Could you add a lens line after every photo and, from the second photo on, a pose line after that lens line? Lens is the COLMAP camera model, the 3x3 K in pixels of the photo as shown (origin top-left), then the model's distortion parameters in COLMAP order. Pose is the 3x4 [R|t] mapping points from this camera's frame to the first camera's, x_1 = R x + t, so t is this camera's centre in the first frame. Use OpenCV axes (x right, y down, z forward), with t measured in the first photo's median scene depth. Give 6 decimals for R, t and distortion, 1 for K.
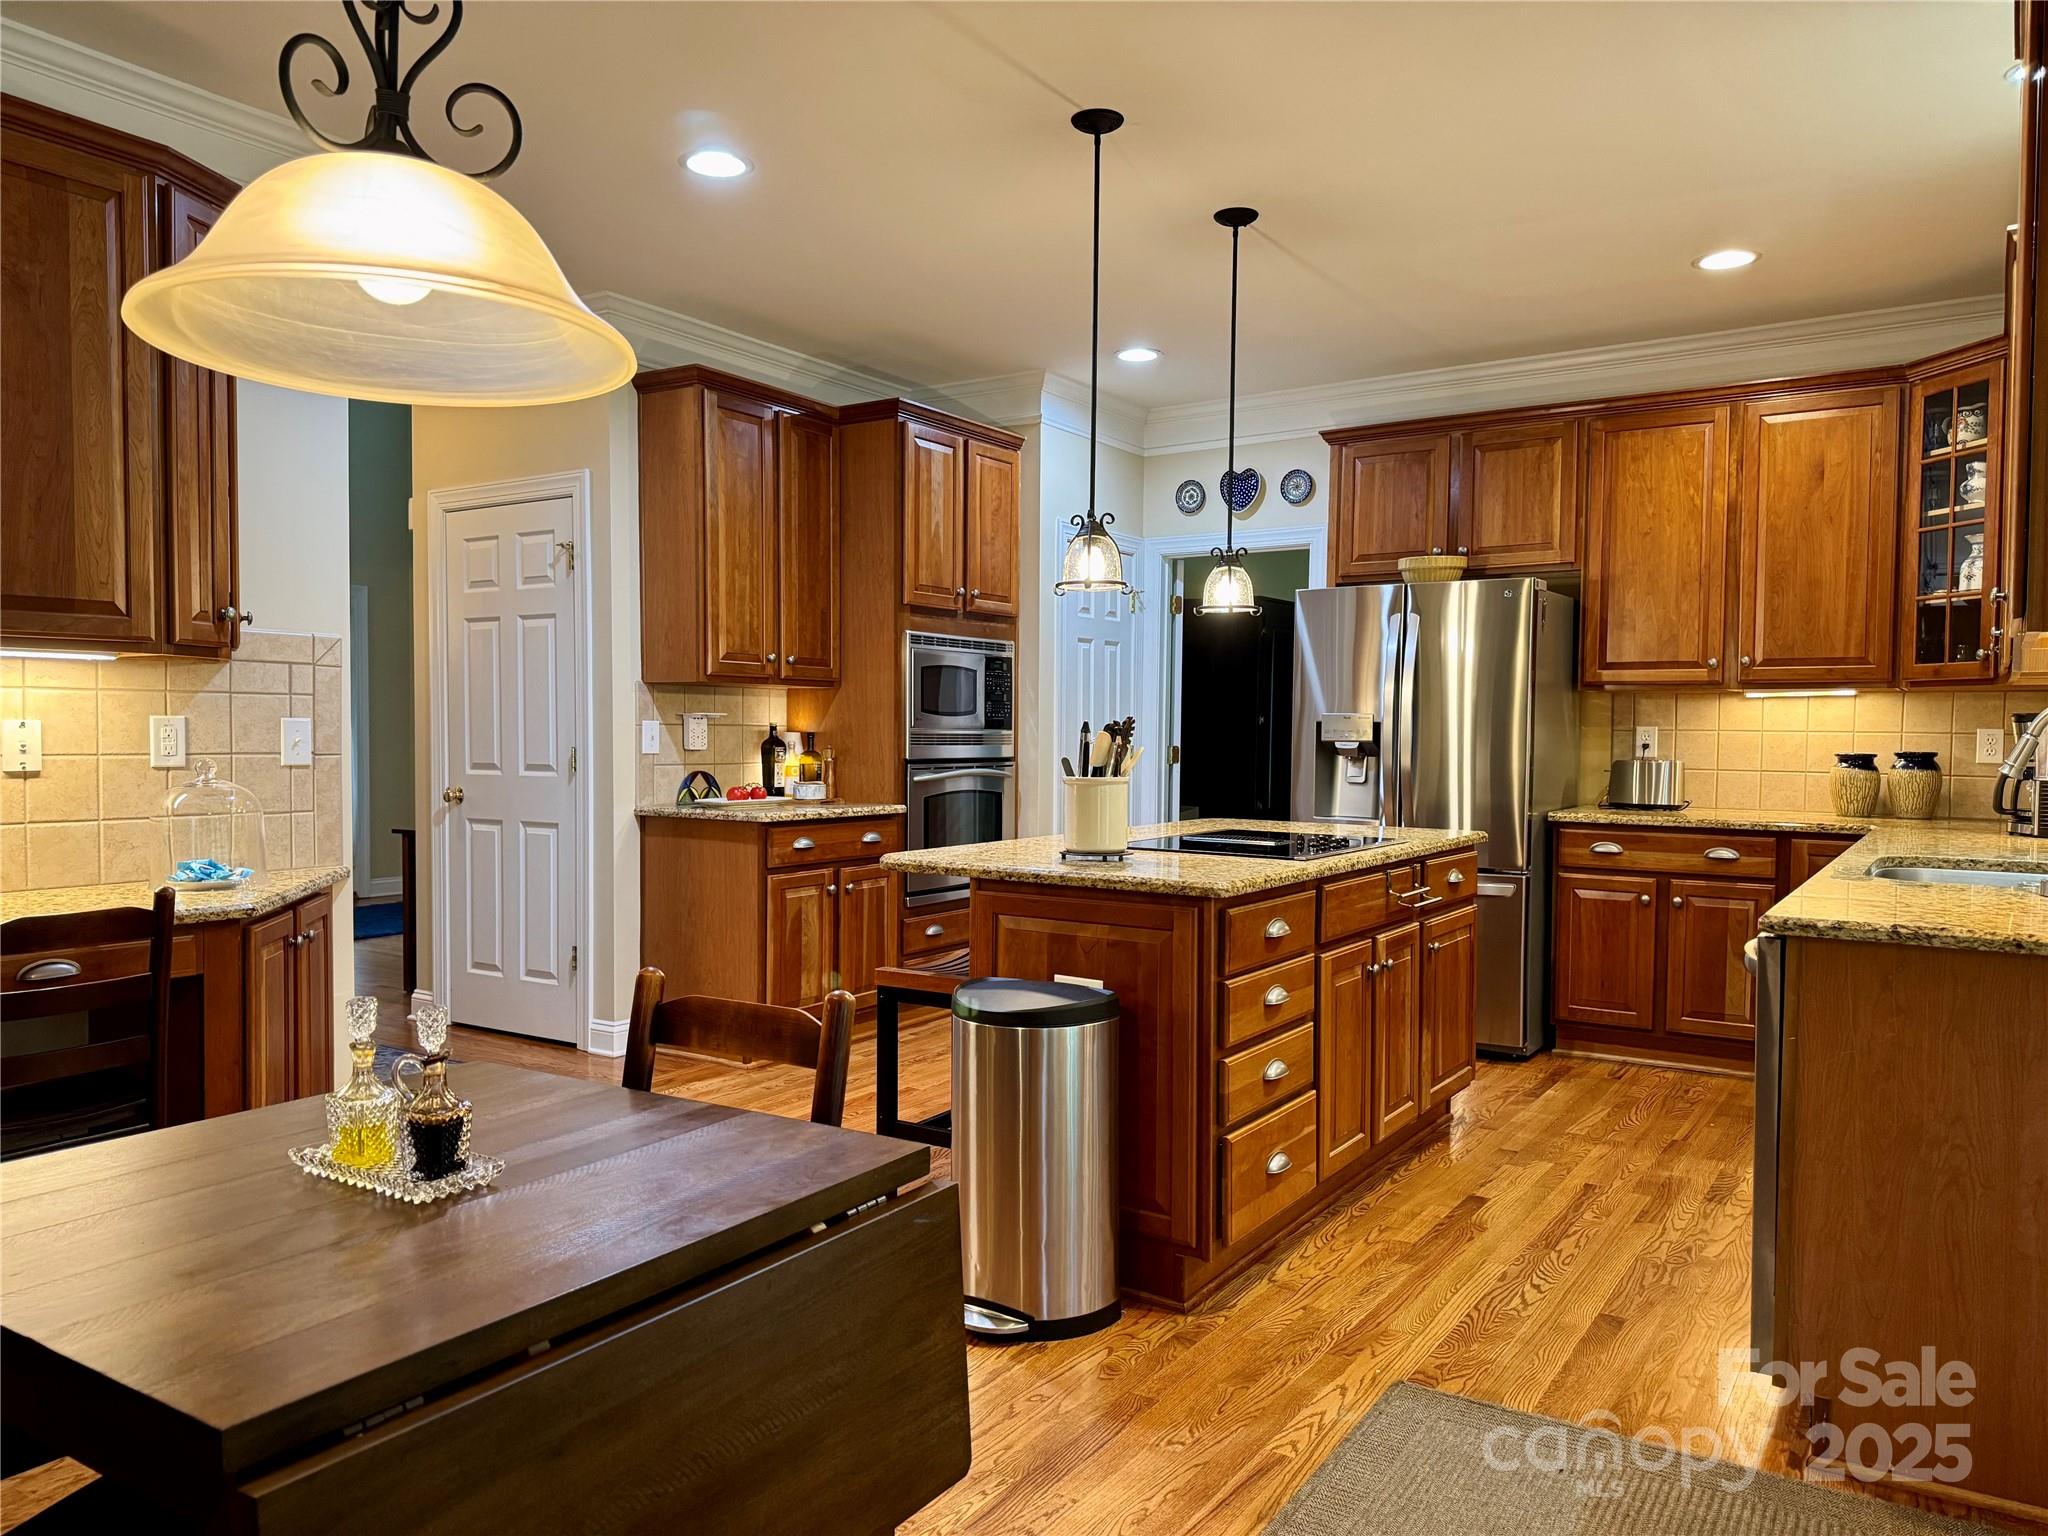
lens RADIAL K [[1455.0, 0, 1017.6], [0, 1455.0, 786.7], [0, 0, 1]] dist [0.034976, -0.033303]
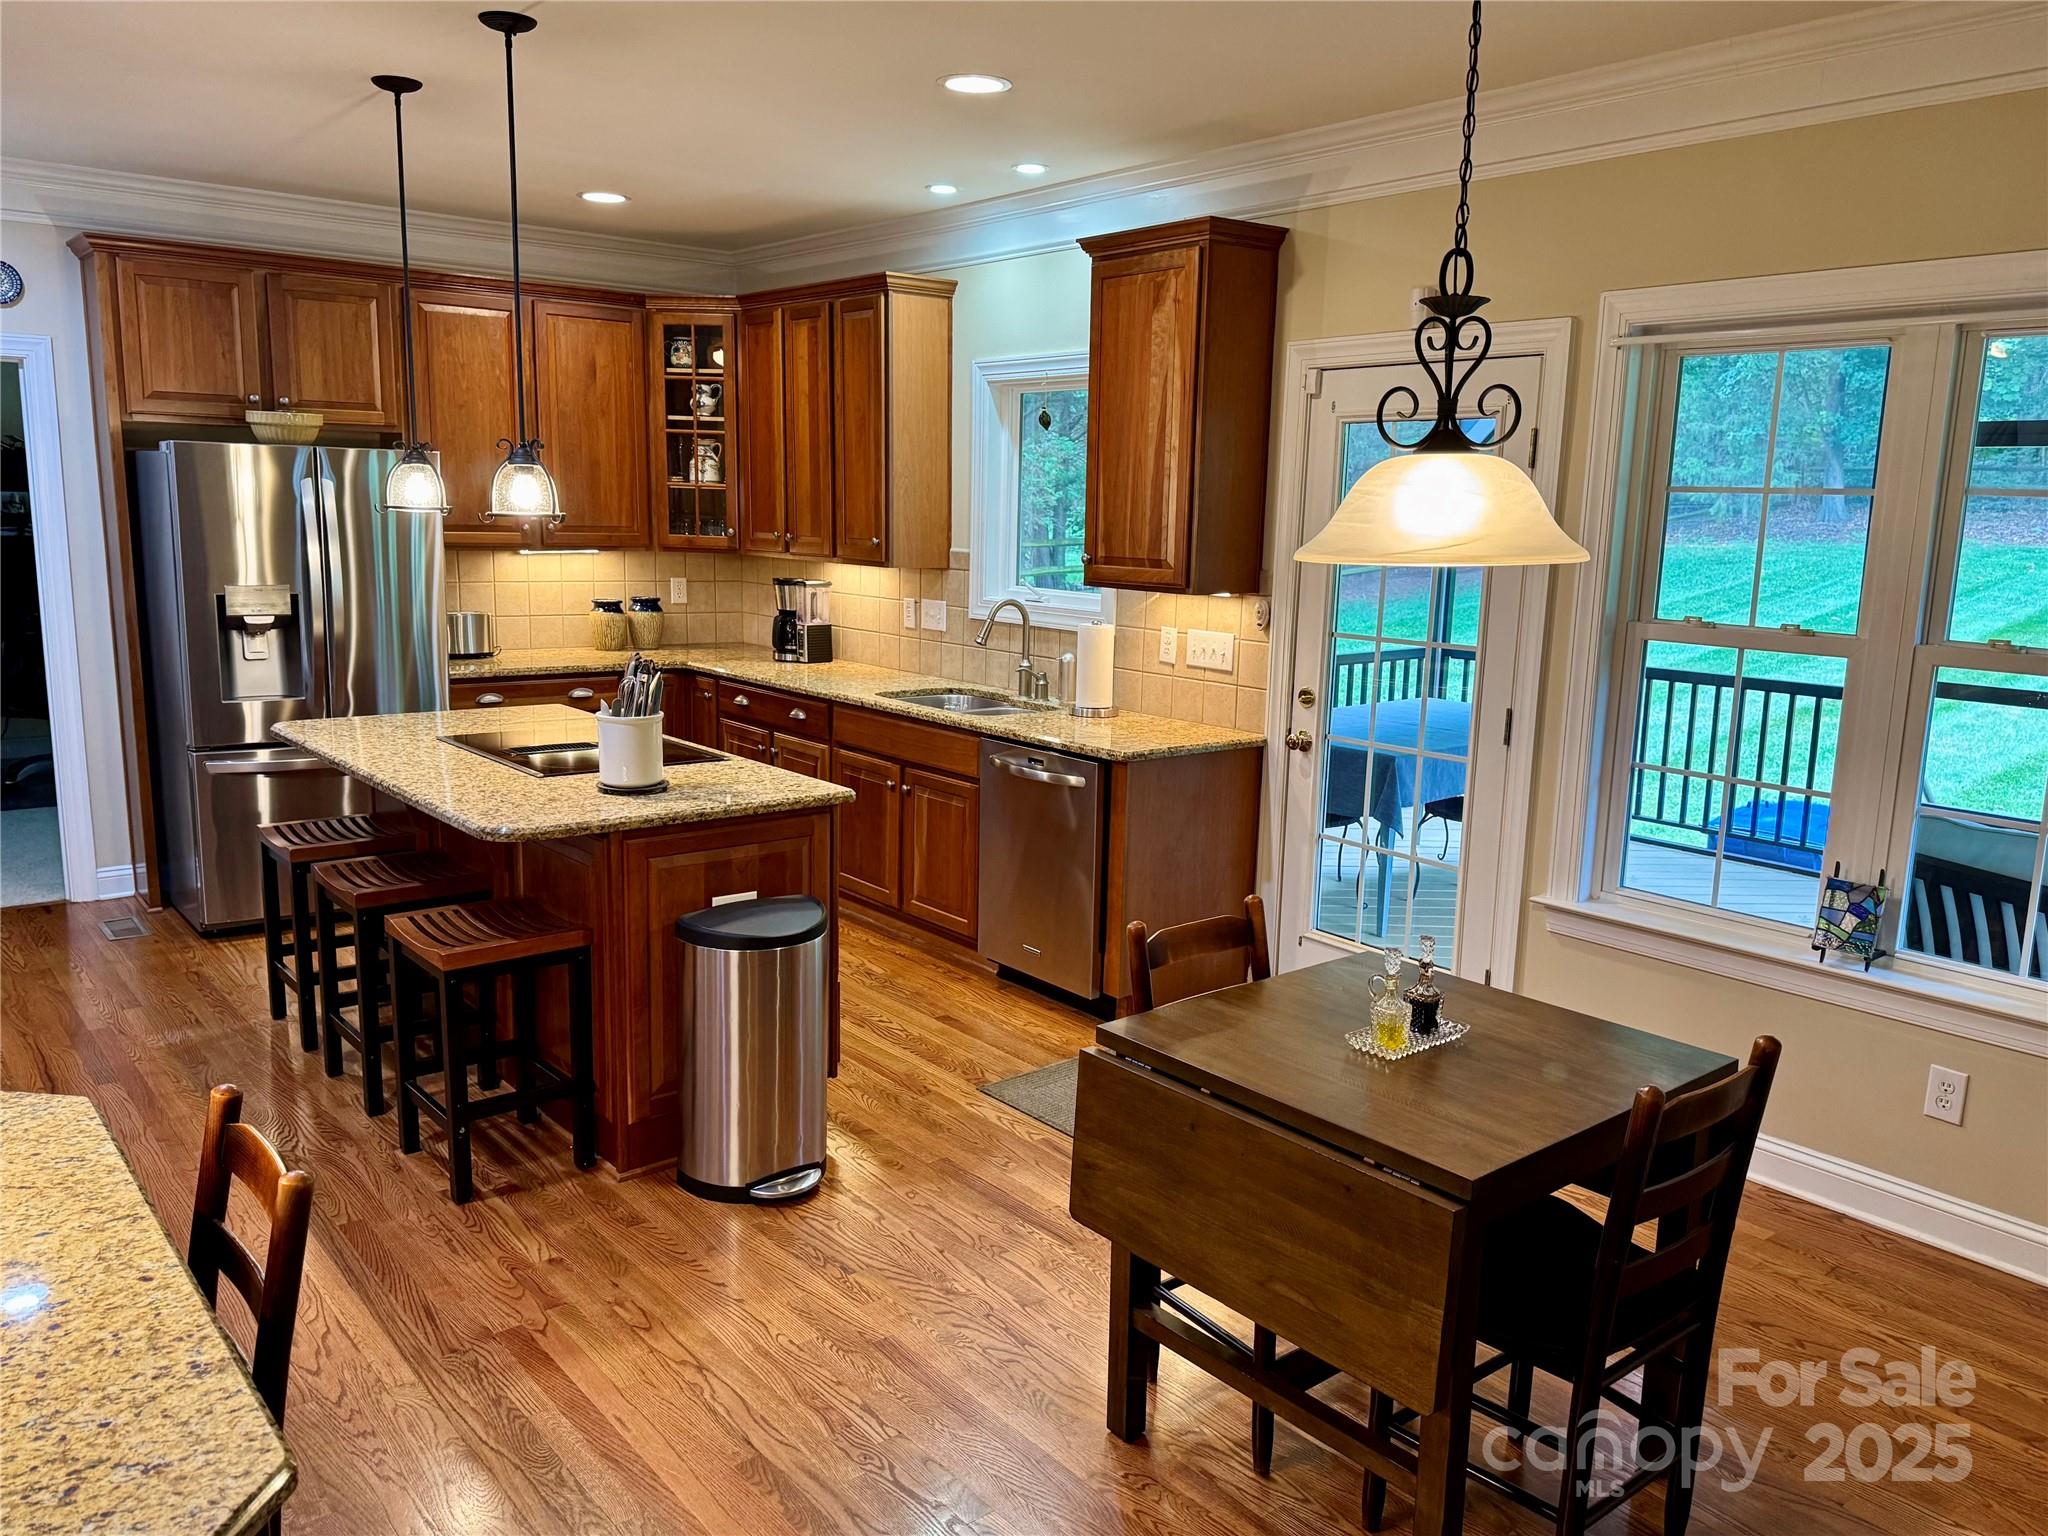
lens RADIAL K [[1592.2, 0, 1025.9], [0, 1592.2, 802.1], [0, 0, 1]] dist [0.041642, -0.029030]
pose [[0.303029, -0.182623, 0.935320, -0.610265], [0.014919, 0.982255, 0.186953, -0.099601], [-0.952865, -0.042698, 0.300376, 0.227853]]
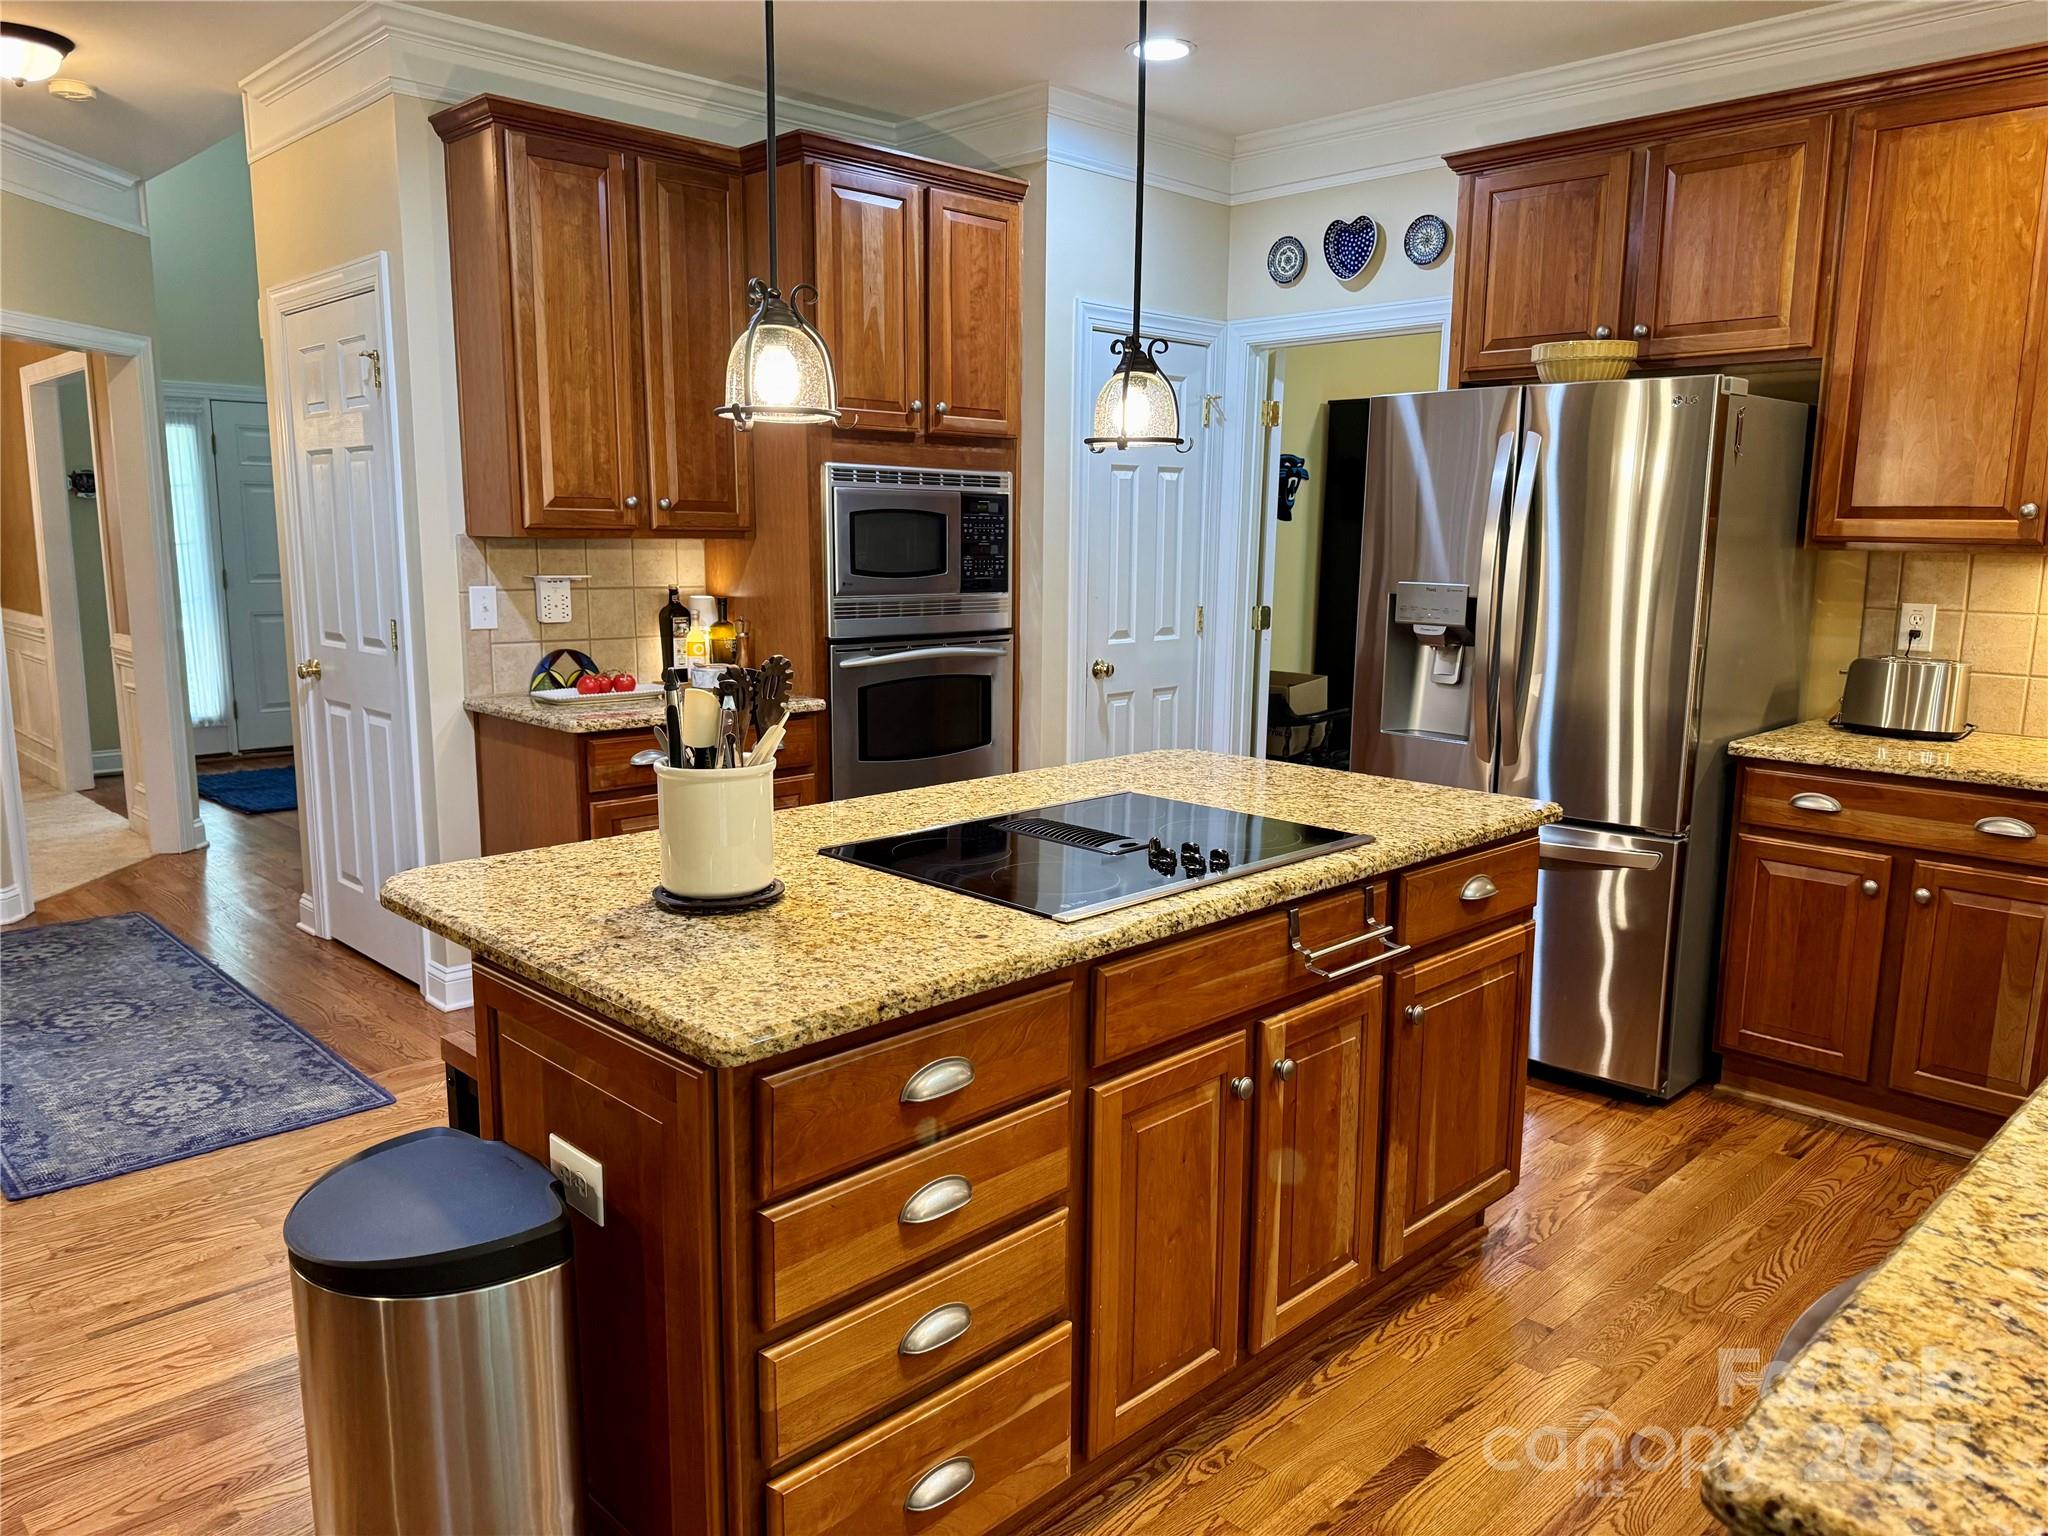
lens RADIAL K [[1455.0, 0, 1045.5], [0, 1455.0, 772.1], [0, 0, 1]] dist [0.034976, -0.033303]
pose [[0.980271, 0.035029, -0.194528, 0.187416], [-0.009479, 0.991370, 0.130753, -0.050867], [0.197429, -0.126330, 0.972143, 0.293508]]
